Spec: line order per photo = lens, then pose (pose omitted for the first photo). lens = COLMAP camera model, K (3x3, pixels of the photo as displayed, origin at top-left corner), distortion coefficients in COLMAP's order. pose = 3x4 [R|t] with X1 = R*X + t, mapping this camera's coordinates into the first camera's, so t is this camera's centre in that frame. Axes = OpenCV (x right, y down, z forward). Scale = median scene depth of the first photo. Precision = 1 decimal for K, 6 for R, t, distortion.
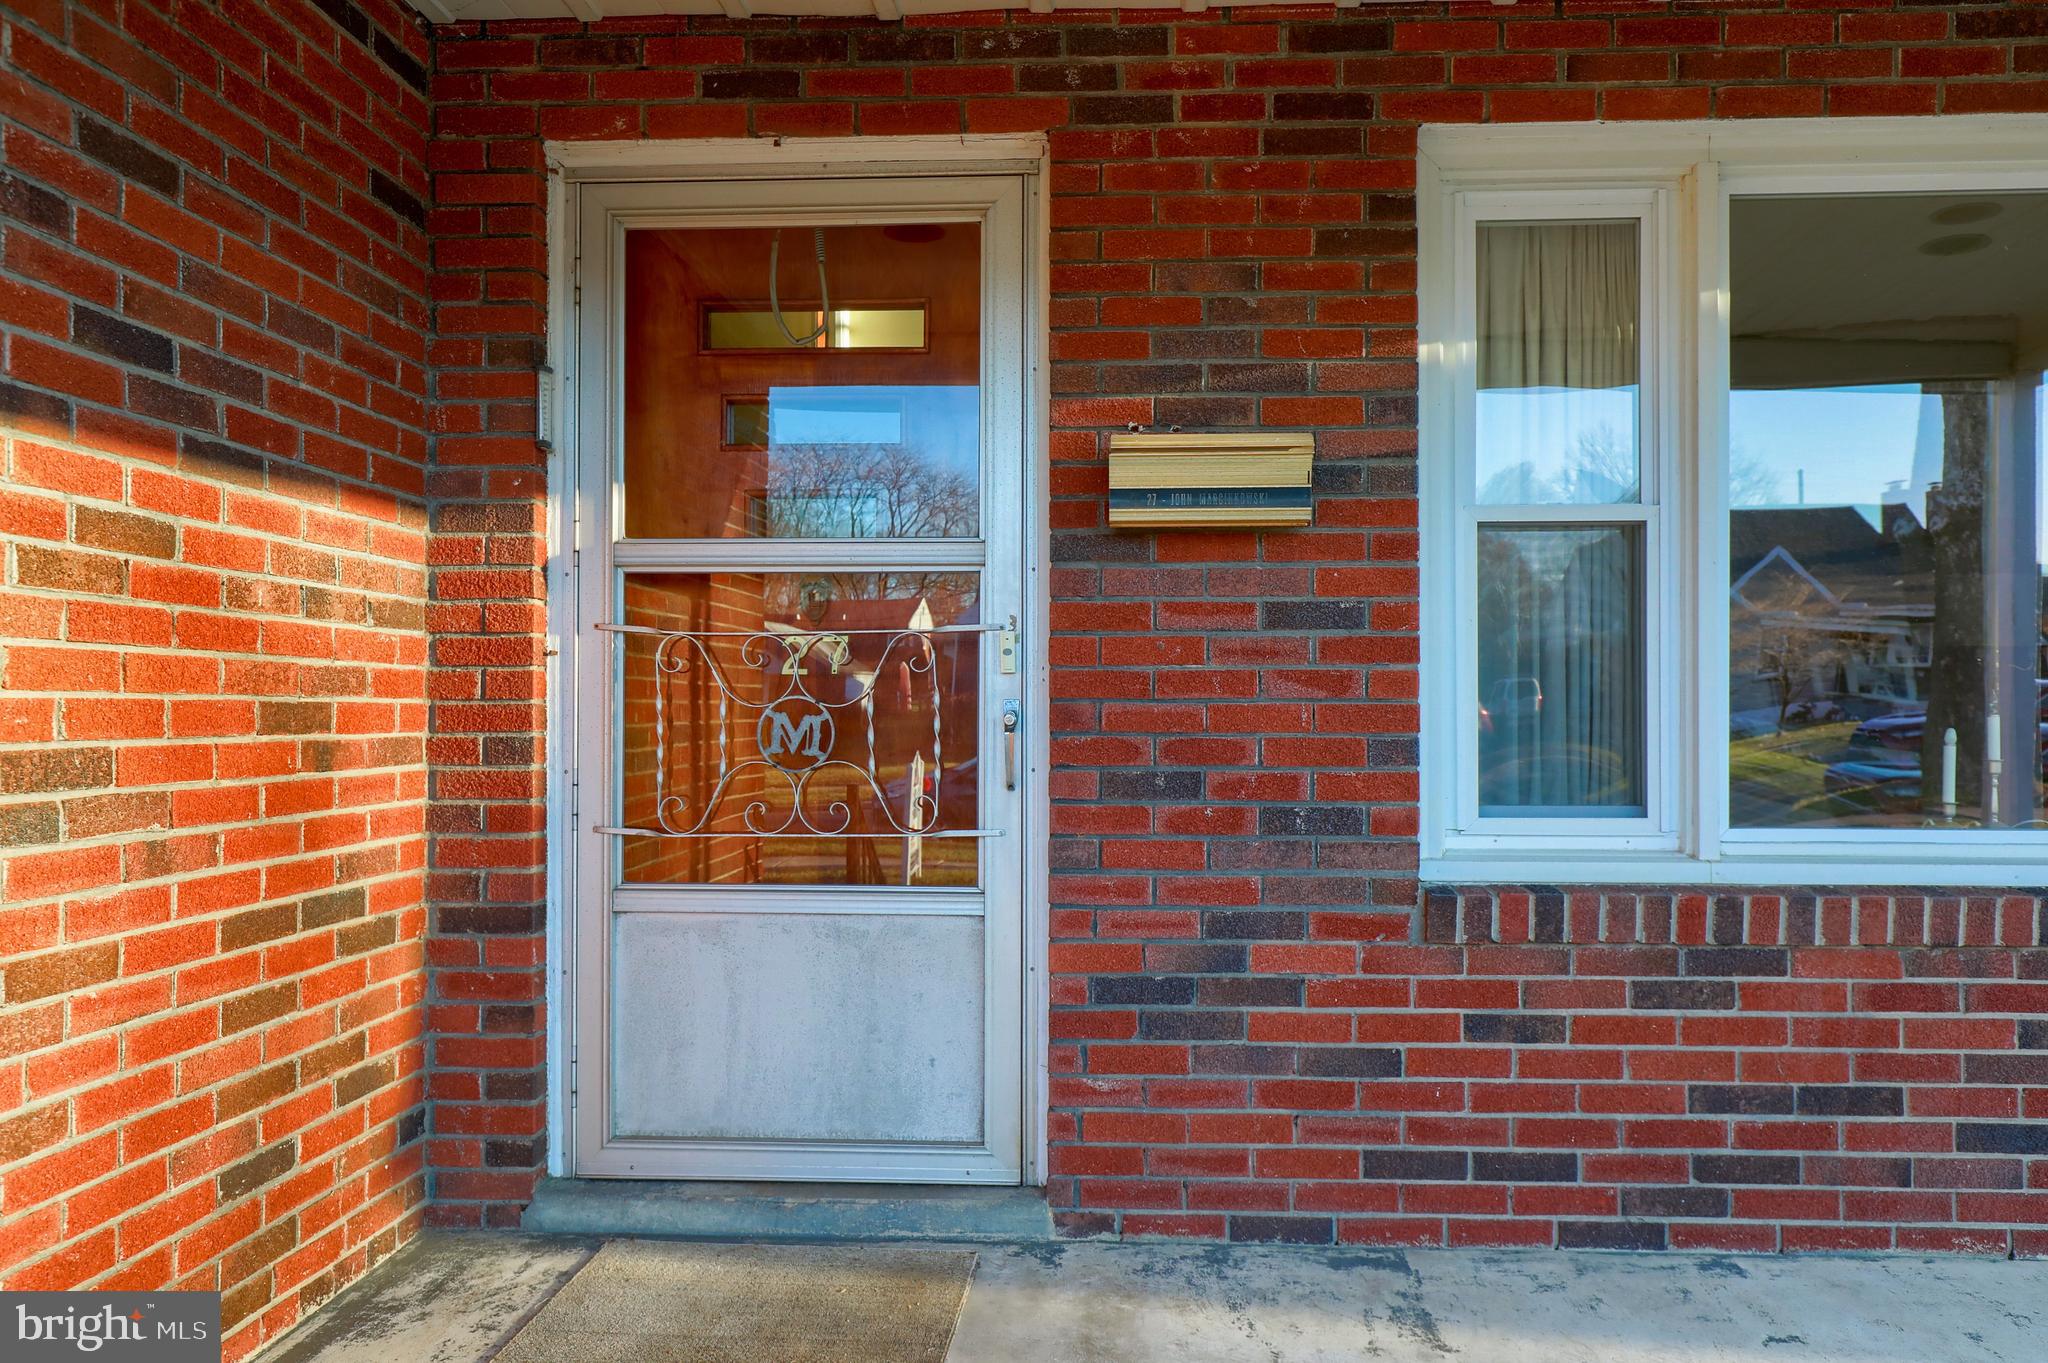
lens RADIAL K [[1589.9, 0, 1028.7], [0, 1589.9, 725.8], [0, 0, 1]] dist [-0.009434, 0.005876]
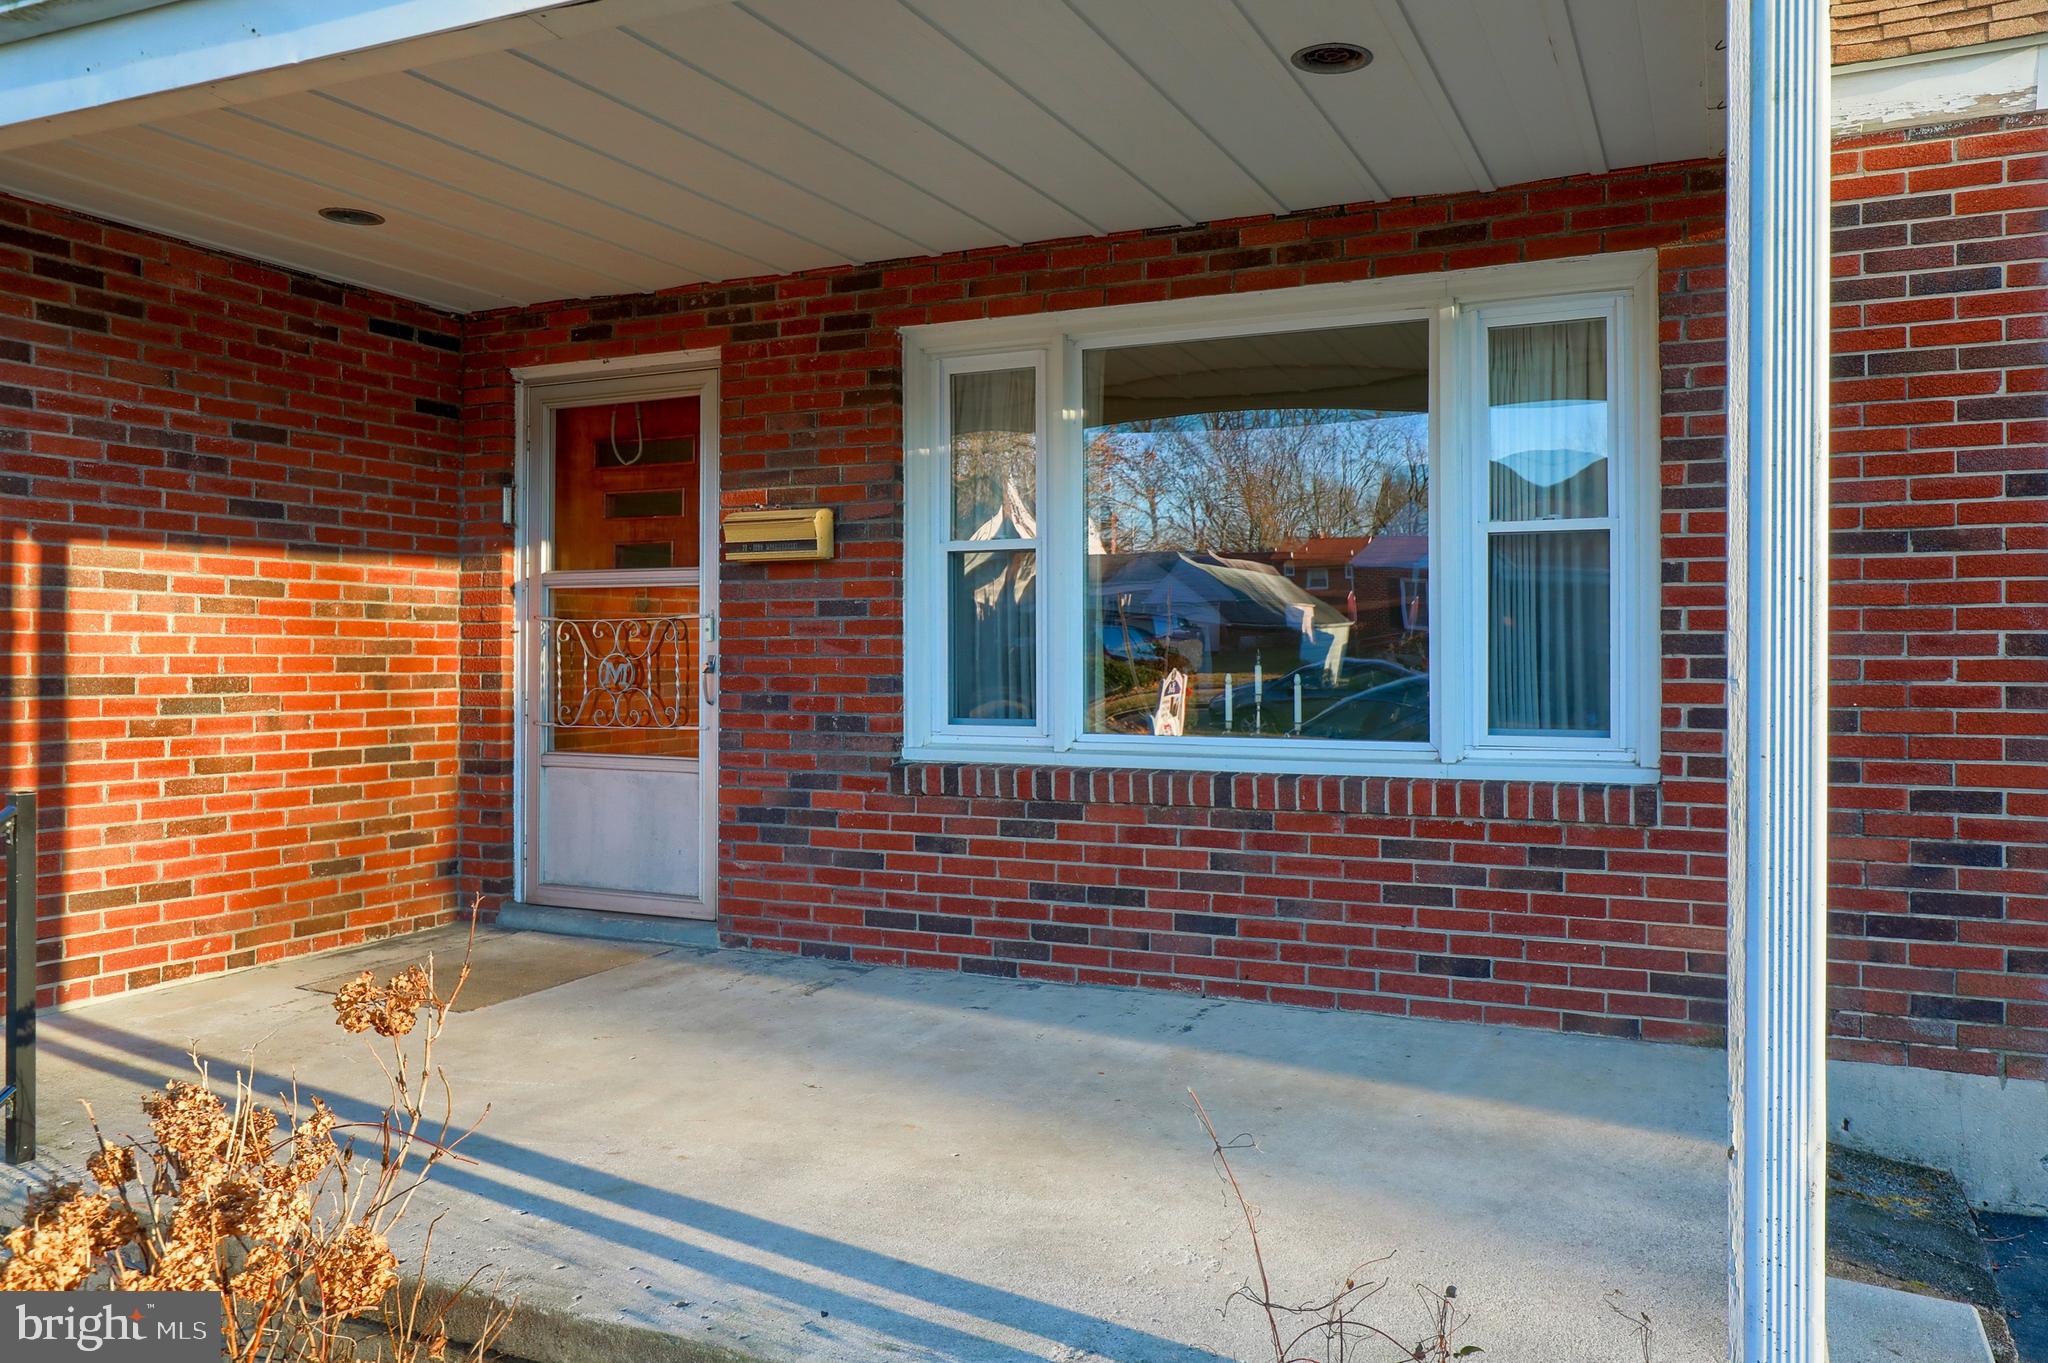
lens RADIAL K [[1574.0, 0, 1024.0], [0, 1574.0, 681.5], [0, 0, 1]] dist [-0.051325, 0.001662]
pose [[0.926854, 0.006508, -0.375365, 1.030127], [-0.004575, 0.999971, 0.006041, 0.001057], [0.375393, -0.003881, 0.926858, -0.557039]]
